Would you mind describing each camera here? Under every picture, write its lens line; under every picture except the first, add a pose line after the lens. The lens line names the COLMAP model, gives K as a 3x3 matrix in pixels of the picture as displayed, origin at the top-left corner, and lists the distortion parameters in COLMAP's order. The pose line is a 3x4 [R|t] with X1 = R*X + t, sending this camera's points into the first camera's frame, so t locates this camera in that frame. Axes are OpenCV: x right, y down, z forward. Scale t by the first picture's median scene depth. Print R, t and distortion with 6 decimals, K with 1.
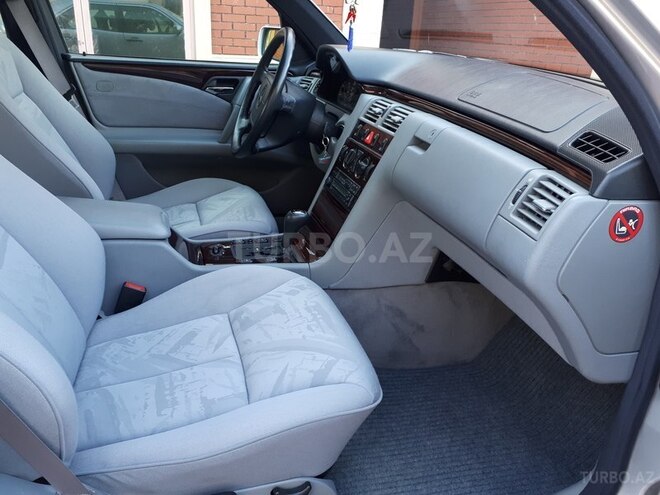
lens RADIAL K [[516.9, 0, 331.0], [0, 516.9, 249.6], [0, 0, 1]] dist [0.020996, -0.022902]
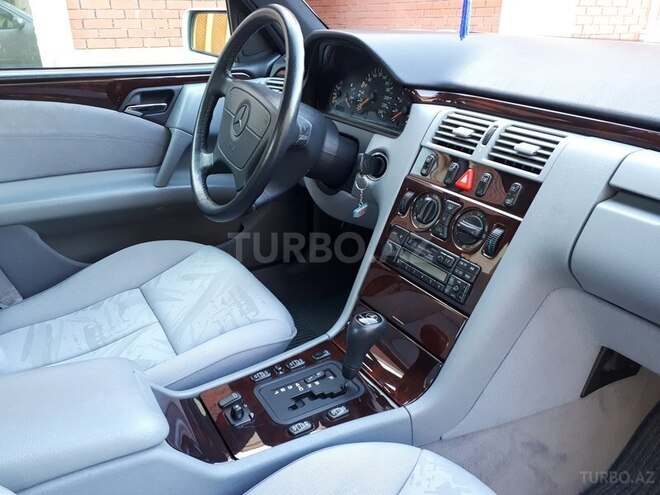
lens RADIAL K [[516.9, 0, 324.4], [0, 516.9, 251.3], [0, 0, 1]] dist [0.020996, -0.022902]
pose [[0.970250, -0.144160, 0.194507, -0.163071], [0.137520, 0.989369, 0.047293, -0.139417], [-0.199257, -0.019137, 0.979760, 0.329899]]
